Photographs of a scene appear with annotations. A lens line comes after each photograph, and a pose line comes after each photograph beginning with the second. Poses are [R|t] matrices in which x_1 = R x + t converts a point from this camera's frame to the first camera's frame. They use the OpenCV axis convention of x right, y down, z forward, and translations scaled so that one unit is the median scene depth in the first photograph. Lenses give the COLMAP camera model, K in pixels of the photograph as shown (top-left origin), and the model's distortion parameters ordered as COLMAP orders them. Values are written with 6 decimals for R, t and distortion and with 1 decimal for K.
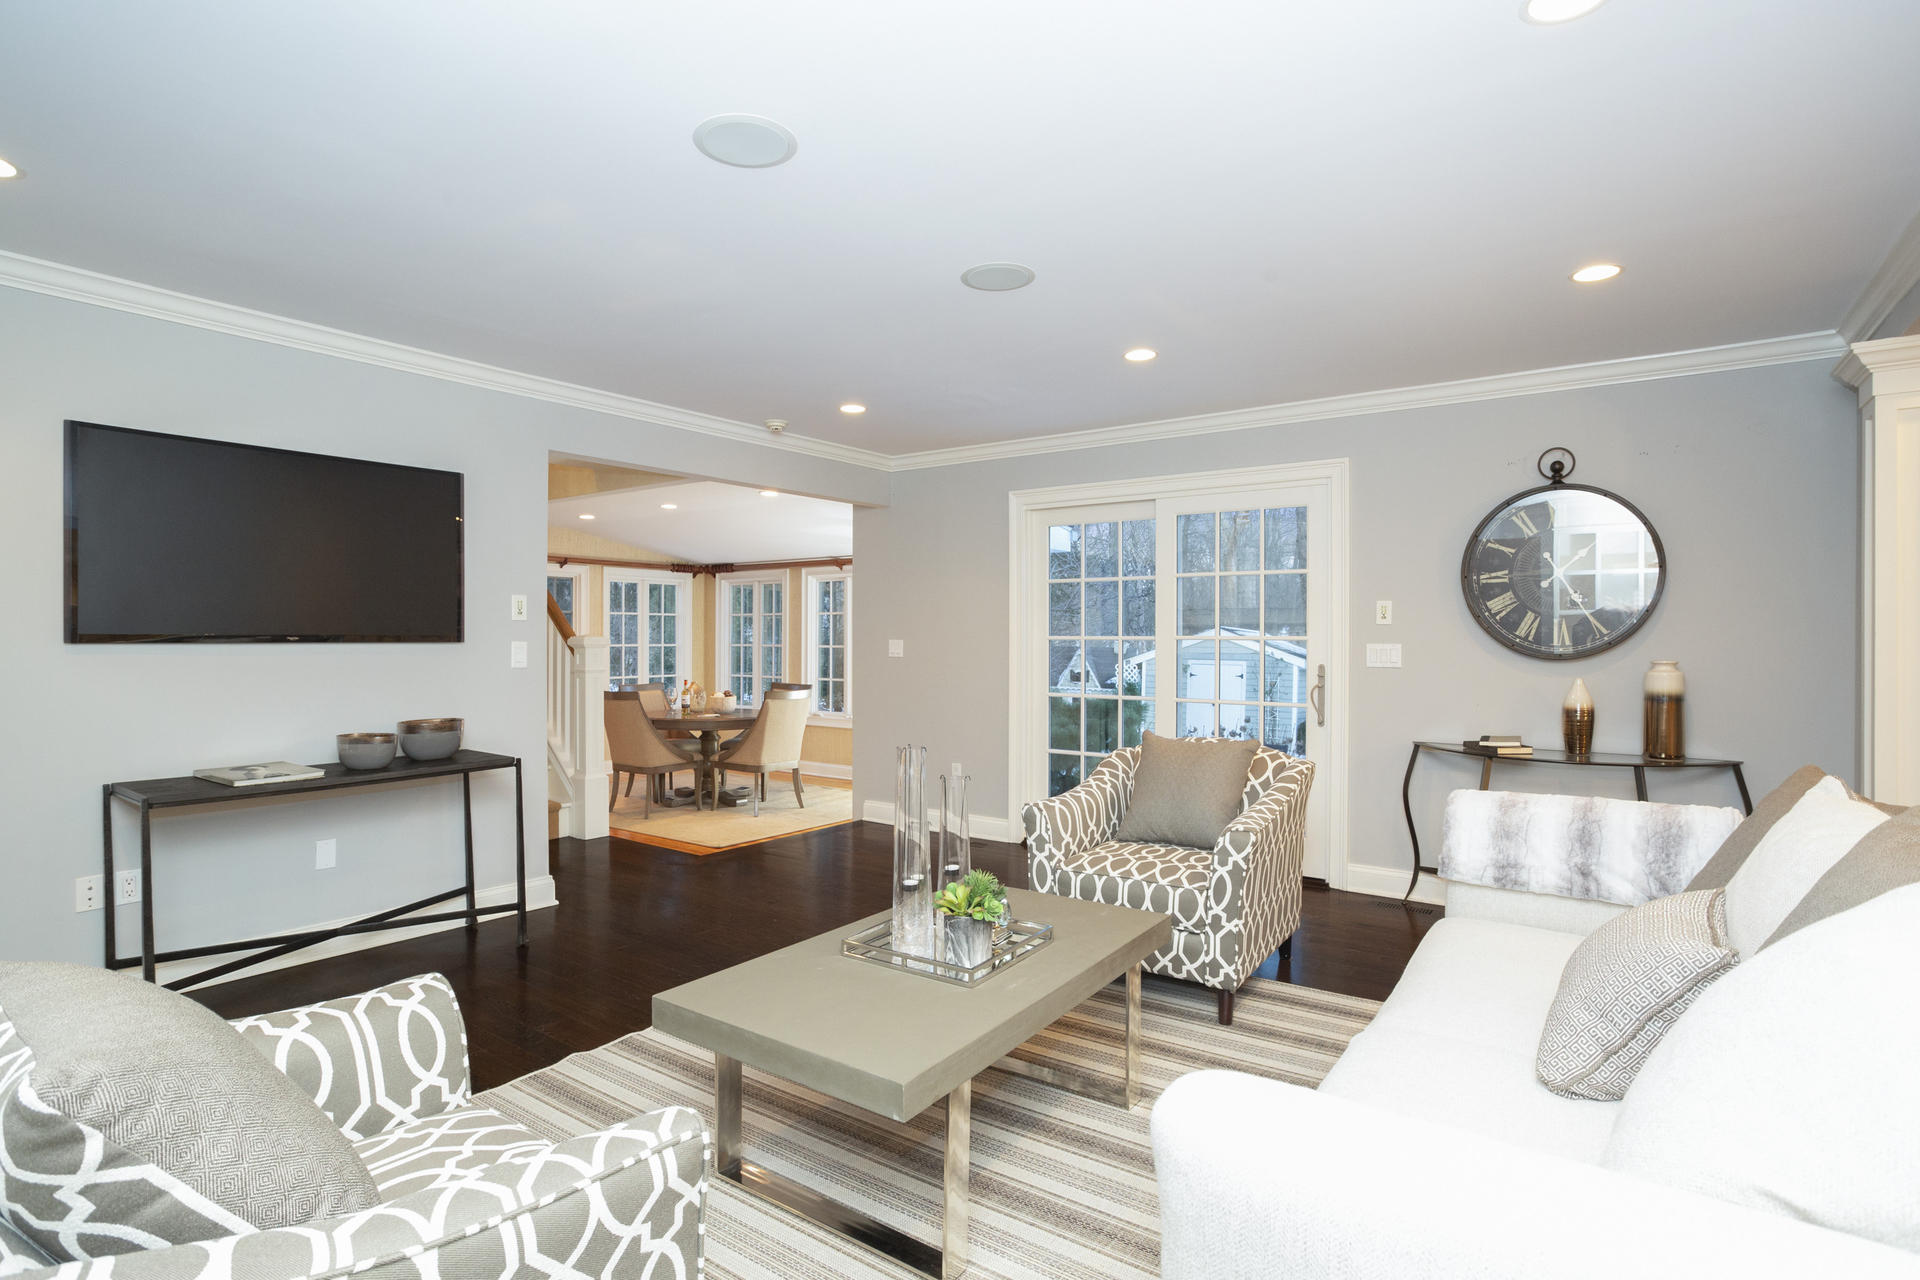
lens RADIAL K [[928.1, 0, 972.1], [0, 928.1, 635.7], [0, 0, 1]] dist [-0.048326, 0.018273]
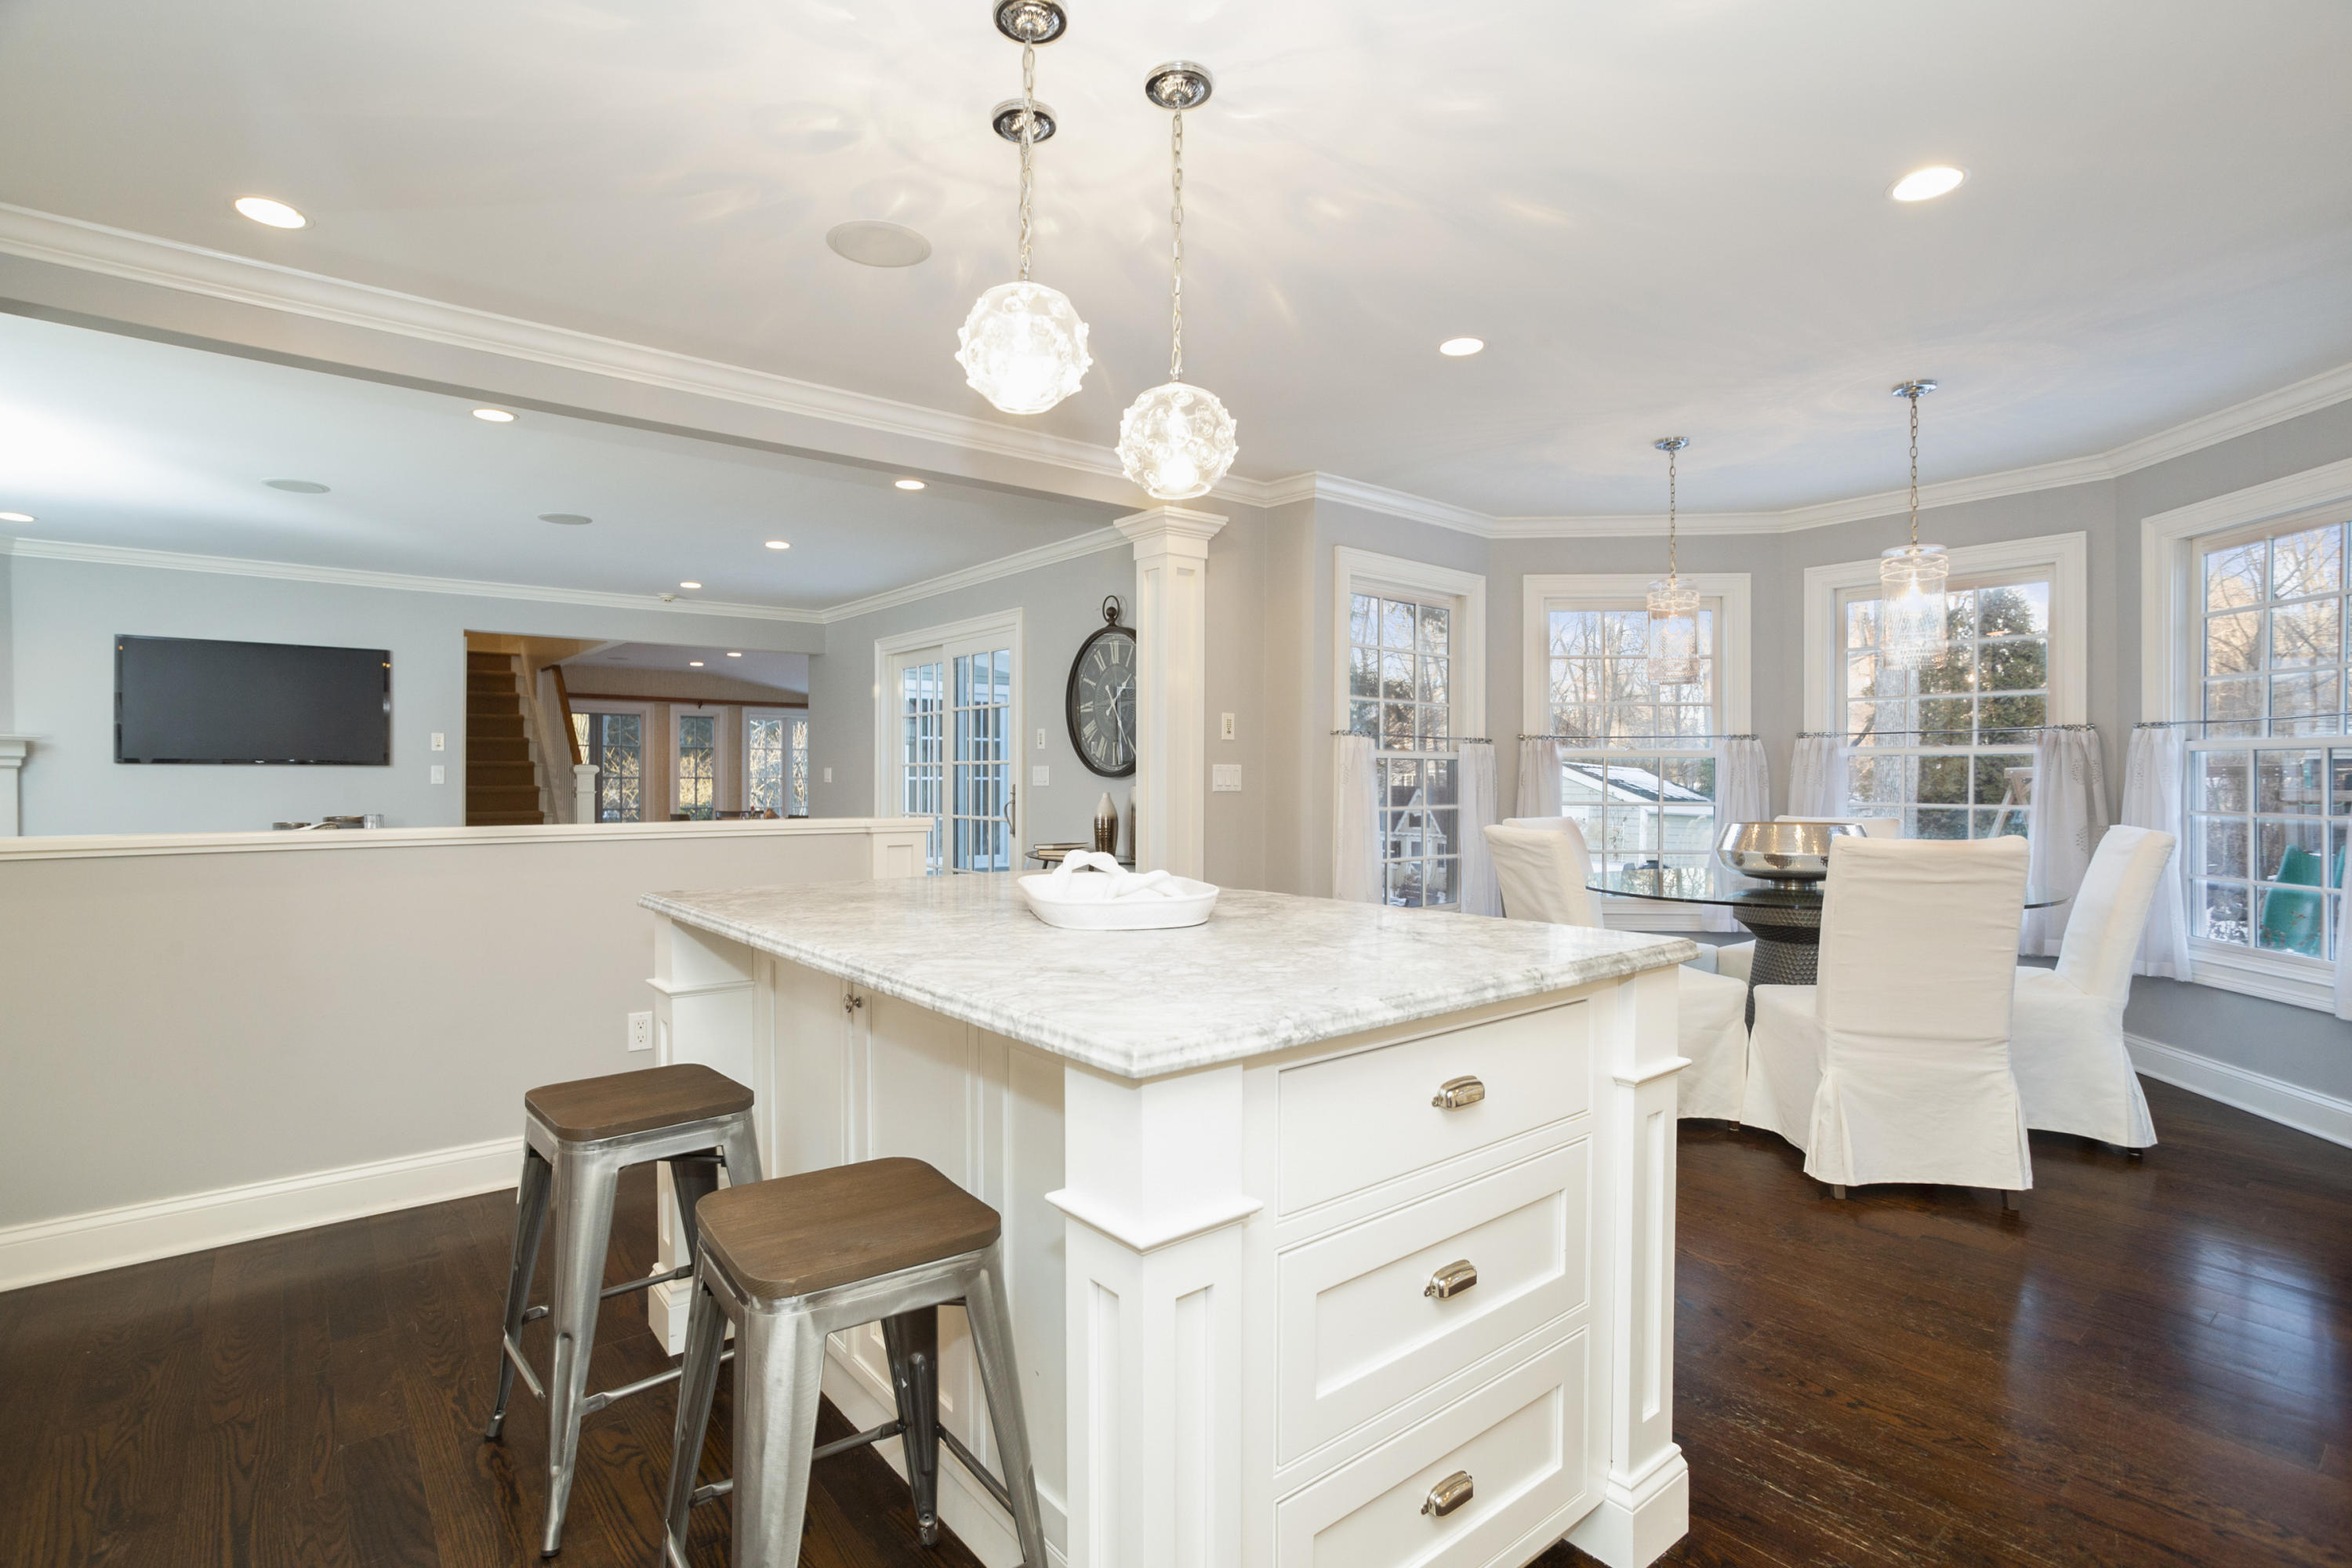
lens RADIAL K [[1136.9, 0, 1183.1], [0, 1136.9, 778.7], [0, 0, 1]] dist [-0.048326, 0.018273]
pose [[0.963325, -0.000216, -0.268336, 1.090495], [0.000060, 1.000000, -0.000592, 0.027715], [0.268336, 0.000554, 0.963325, -0.360791]]
